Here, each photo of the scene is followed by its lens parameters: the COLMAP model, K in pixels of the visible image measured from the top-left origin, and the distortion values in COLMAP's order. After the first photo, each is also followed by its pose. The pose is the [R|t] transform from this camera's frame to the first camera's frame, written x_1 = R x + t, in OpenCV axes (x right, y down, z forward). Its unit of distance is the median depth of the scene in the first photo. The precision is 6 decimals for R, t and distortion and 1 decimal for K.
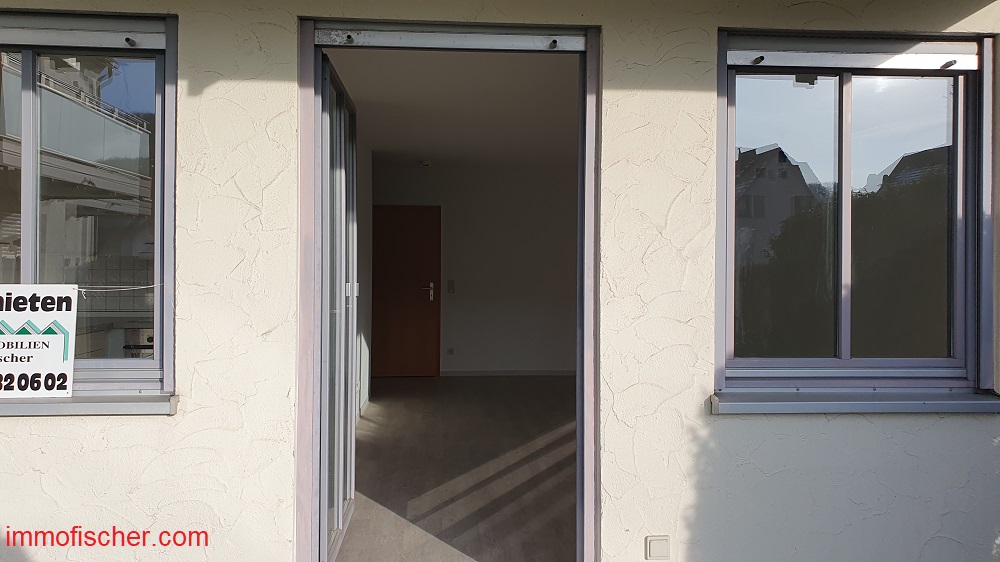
lens RADIAL K [[741.8, 0, 497.5], [0, 741.8, 272.0], [0, 0, 1]] dist [0.076519, -0.001307]
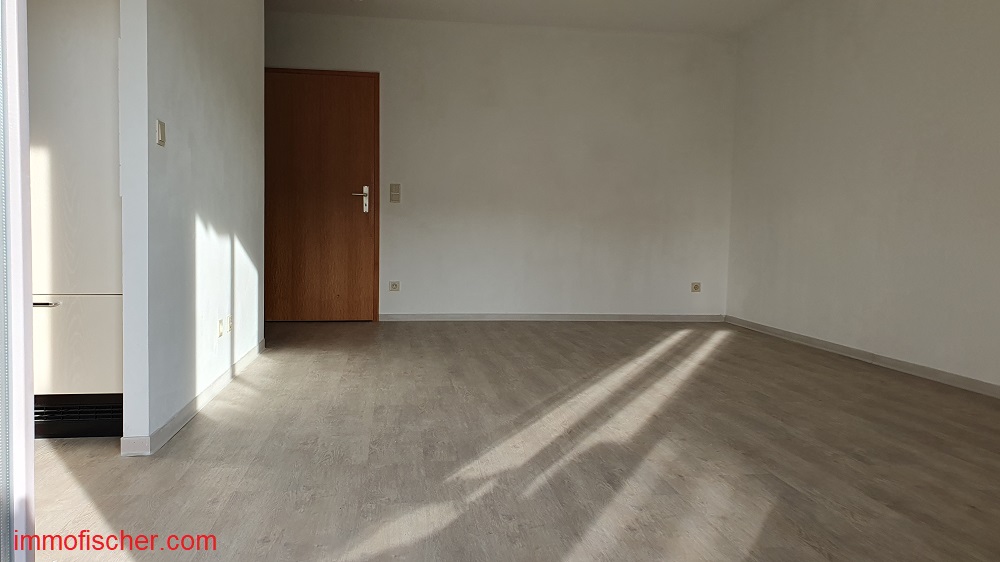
lens RADIAL K [[779.1, 0, 500.0], [0, 779.1, 281.0], [0, 0, 1]] dist [0.010007, 0.001604]
pose [[0.998015, 0.005519, 0.062736, -0.010114], [-0.009598, 0.997846, 0.064891, 0.055183], [-0.062243, -0.065364, 0.995918, 0.274753]]
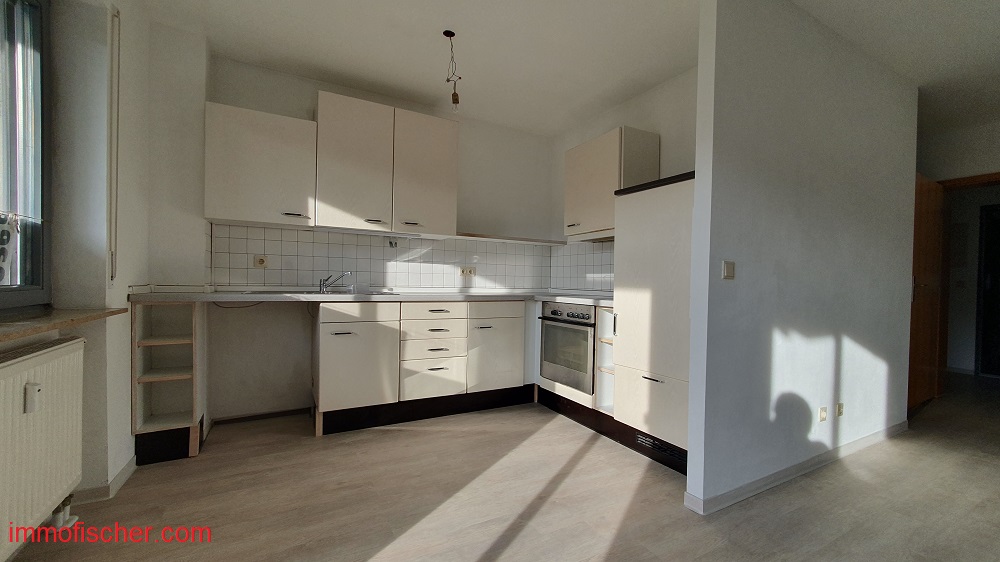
lens RADIAL K [[397.9, 0, 496.2], [0, 397.9, 285.8], [0, 0, 1]] dist [0.000727, 0.000003]
pose [[0.411797, 0.012709, -0.911187, 0.014432], [-0.015729, 0.999853, 0.006837, 0.026508], [0.911140, 0.011517, 0.411936, 0.399407]]
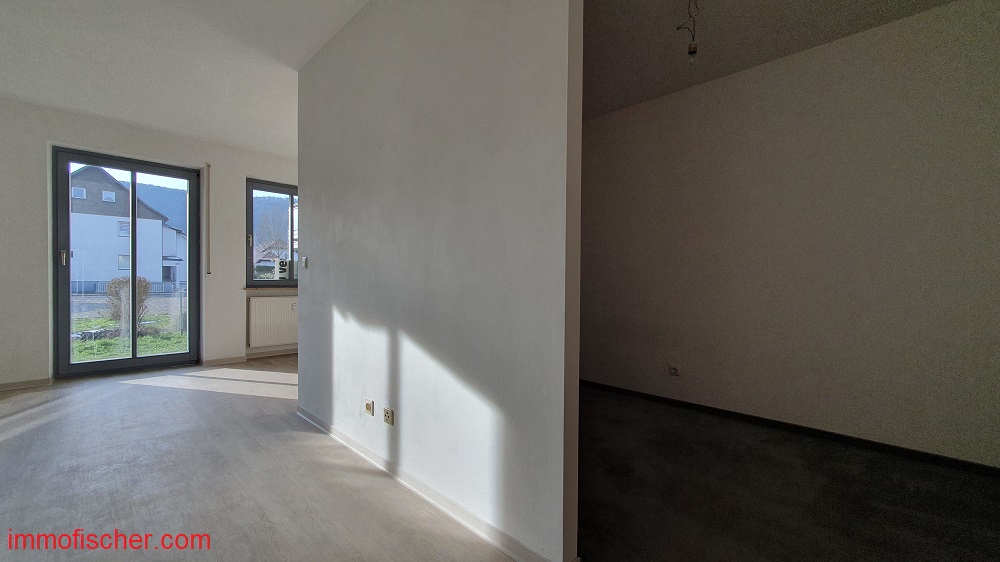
lens RADIAL K [[409.3, 0, 500.0], [0, 409.3, 281.0], [0, 0, 1]] dist [0.000155, -0.000076]
pose [[-0.759133, -0.012481, -0.650816, -0.029172], [-0.014016, 0.999898, -0.002827, 0.029761], [0.650785, 0.006976, -0.759230, 0.944643]]
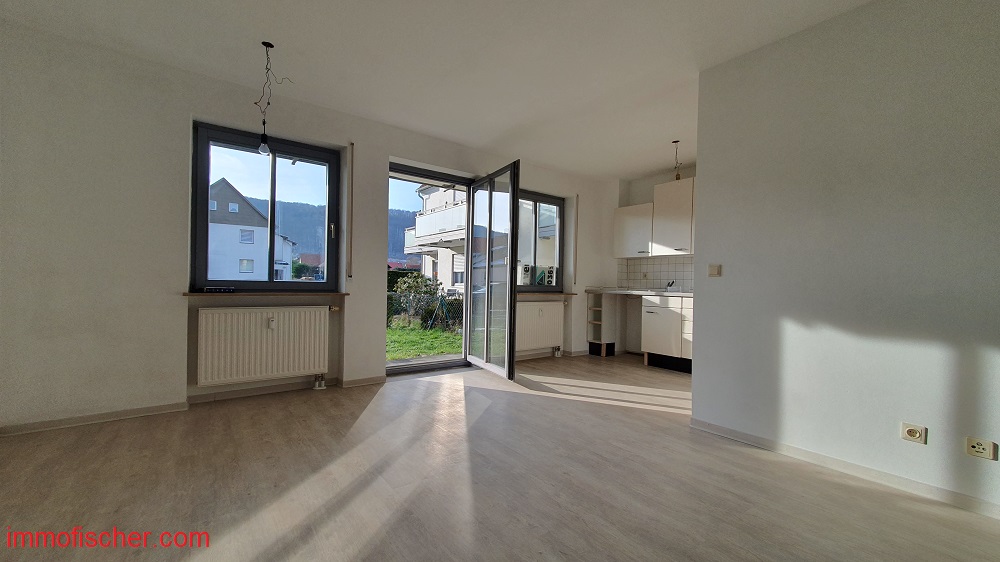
lens RADIAL K [[397.9, 0, 496.2], [0, 397.9, 285.8], [0, 0, 1]] dist [0.000727, 0.000003]
pose [[-0.842805, -0.021802, -0.537777, 0.181752], [-0.025971, 0.999663, 0.000174, 0.033925], [0.537592, 0.014113, -0.843087, 0.765955]]
